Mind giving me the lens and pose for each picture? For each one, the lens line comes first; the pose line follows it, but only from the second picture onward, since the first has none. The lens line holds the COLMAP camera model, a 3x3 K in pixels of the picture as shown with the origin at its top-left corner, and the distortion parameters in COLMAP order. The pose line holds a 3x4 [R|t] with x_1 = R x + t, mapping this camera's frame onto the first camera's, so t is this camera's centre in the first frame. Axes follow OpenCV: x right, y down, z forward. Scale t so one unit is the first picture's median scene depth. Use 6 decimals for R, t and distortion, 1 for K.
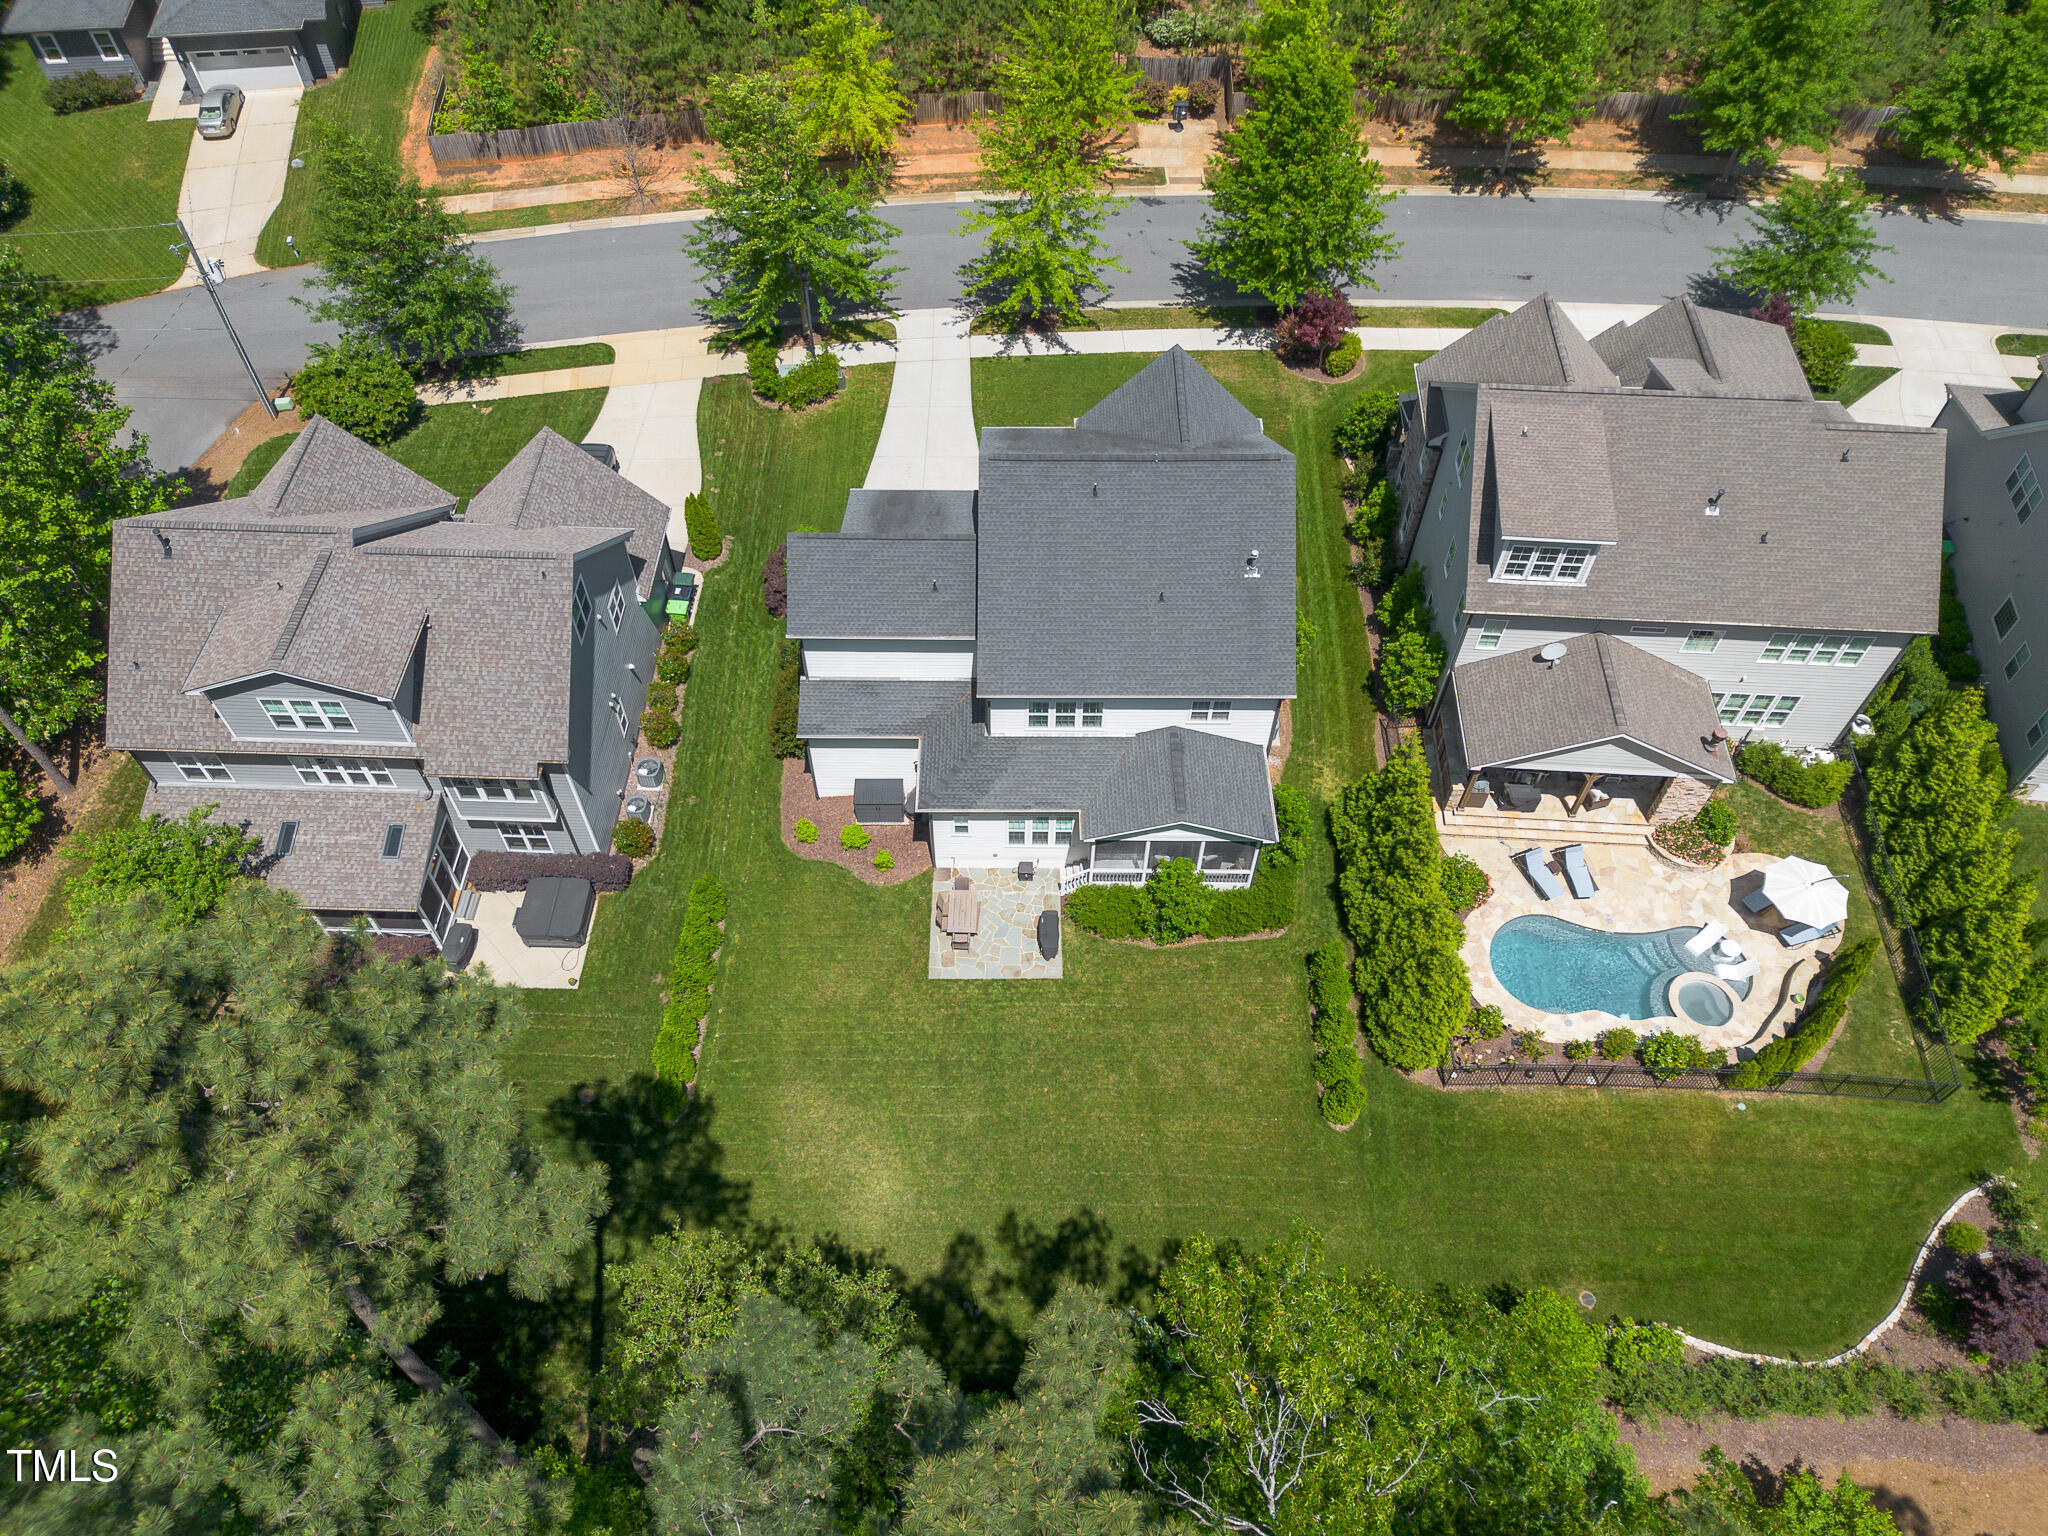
lens RADIAL K [[1517.2, 0, 1024.0], [0, 1517.2, 768.0], [0, 0, 1]] dist [0.098529, -0.143248]
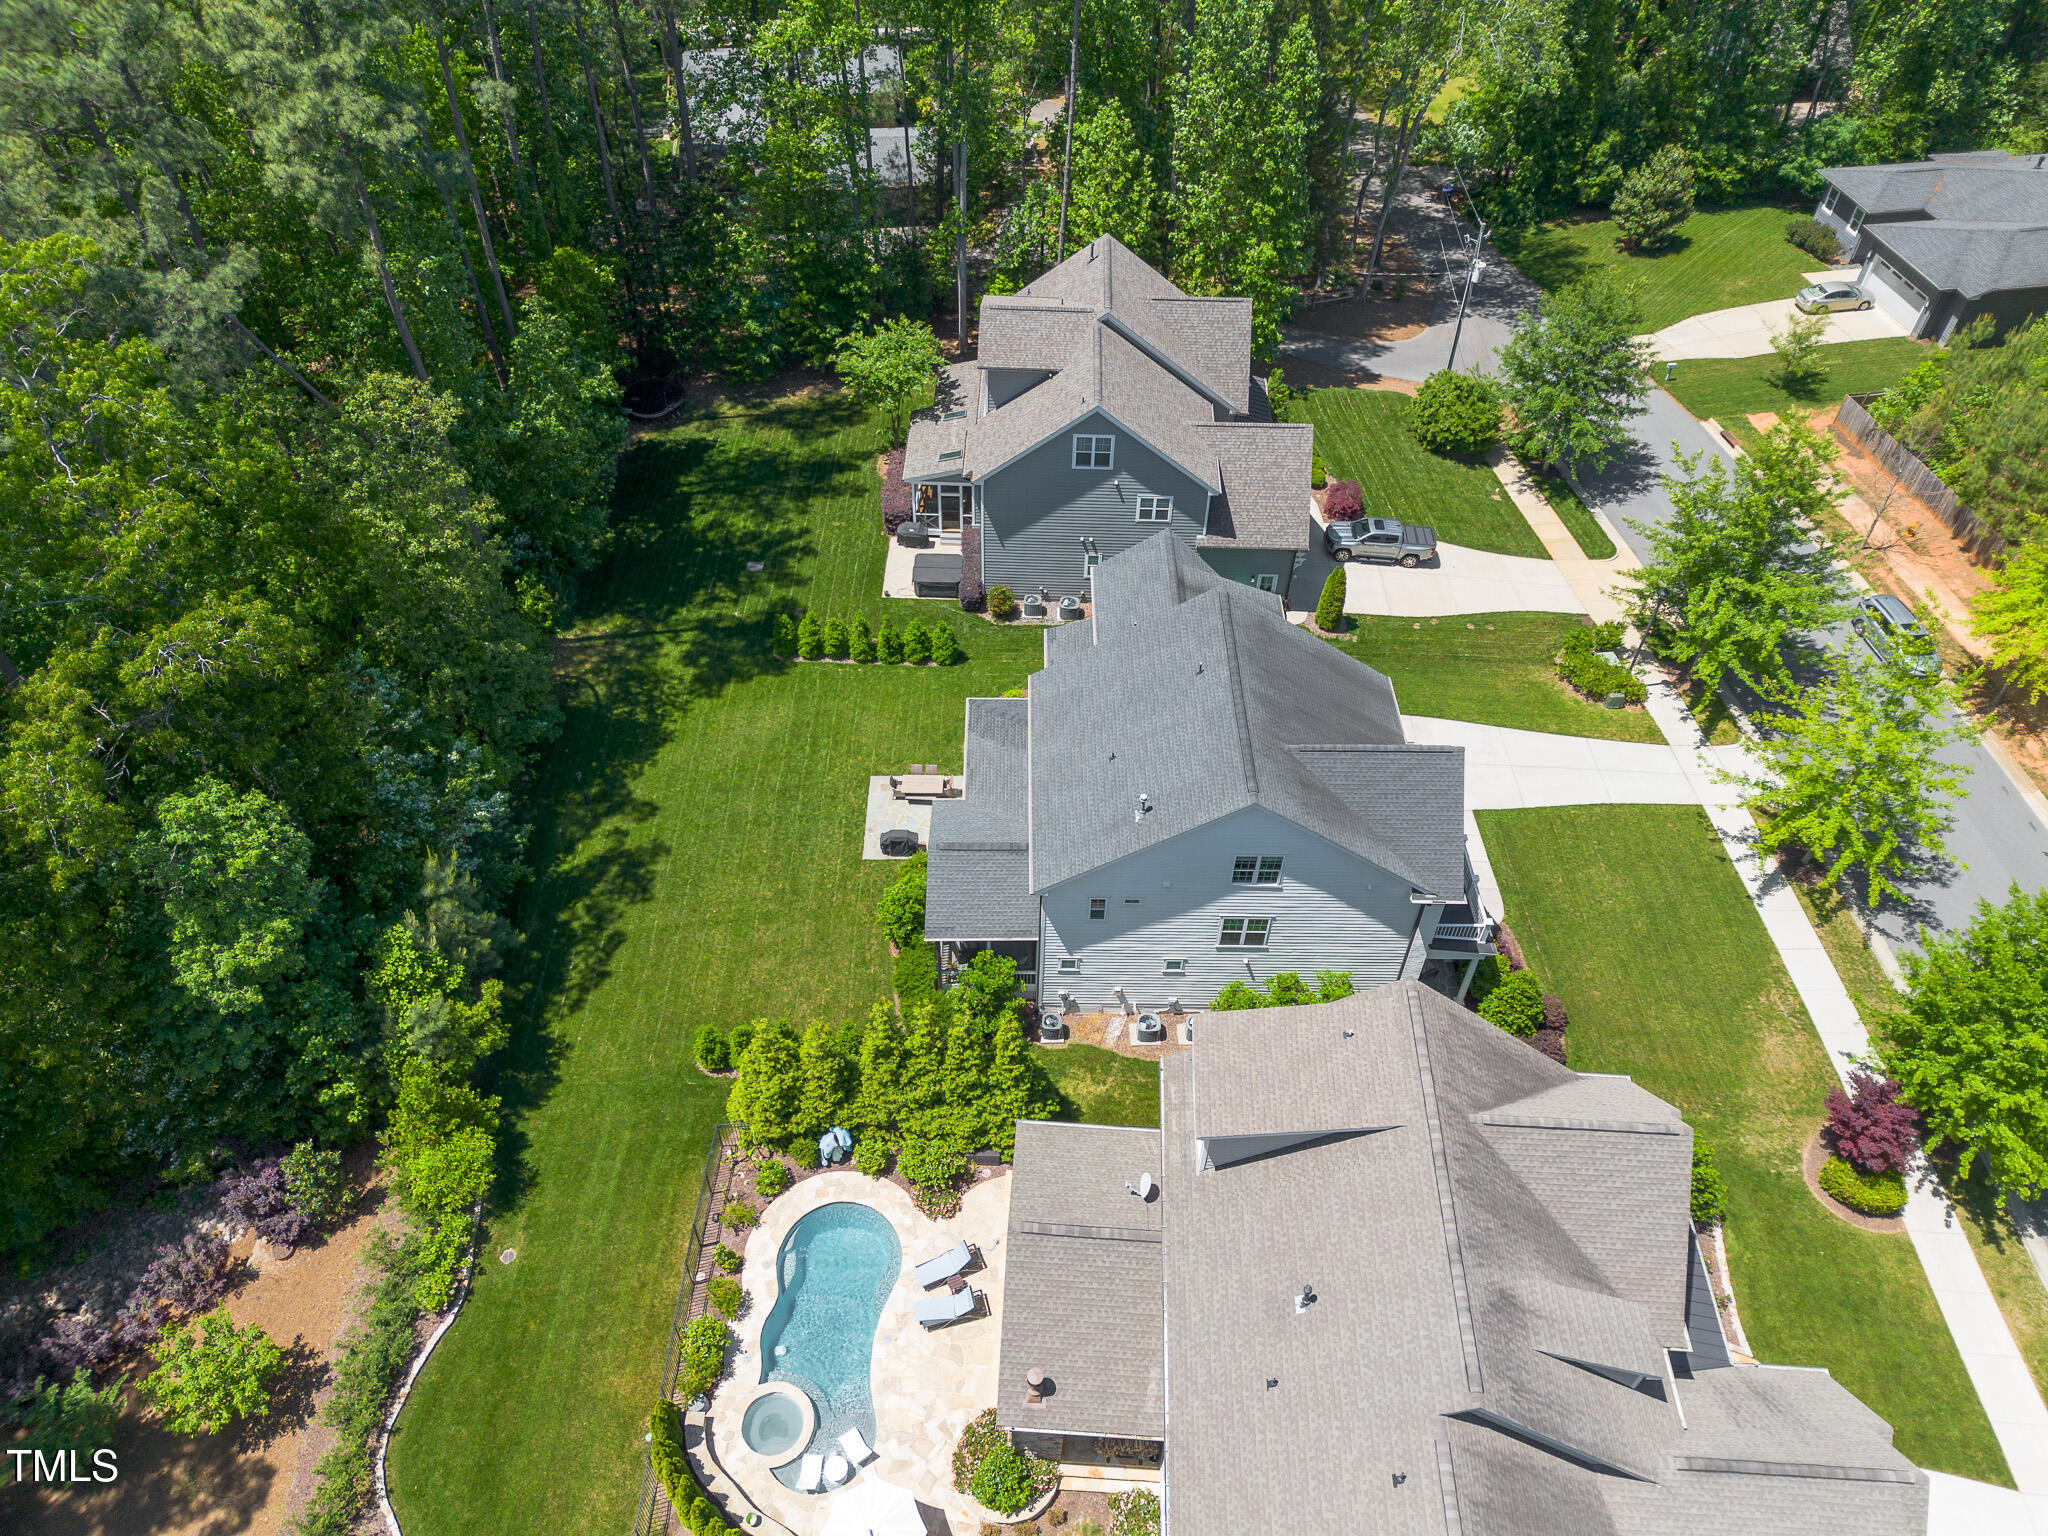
lens RADIAL K [[1517.2, 0, 1024.0], [0, 1517.2, 768.0], [0, 0, 1]] dist [0.098529, -0.143248]
pose [[-0.016233, 0.700683, -0.713288, 0.770184], [-0.793290, 0.425217, 0.435755, -0.475299], [0.608628, 0.572918, 0.548942, 0.385177]]
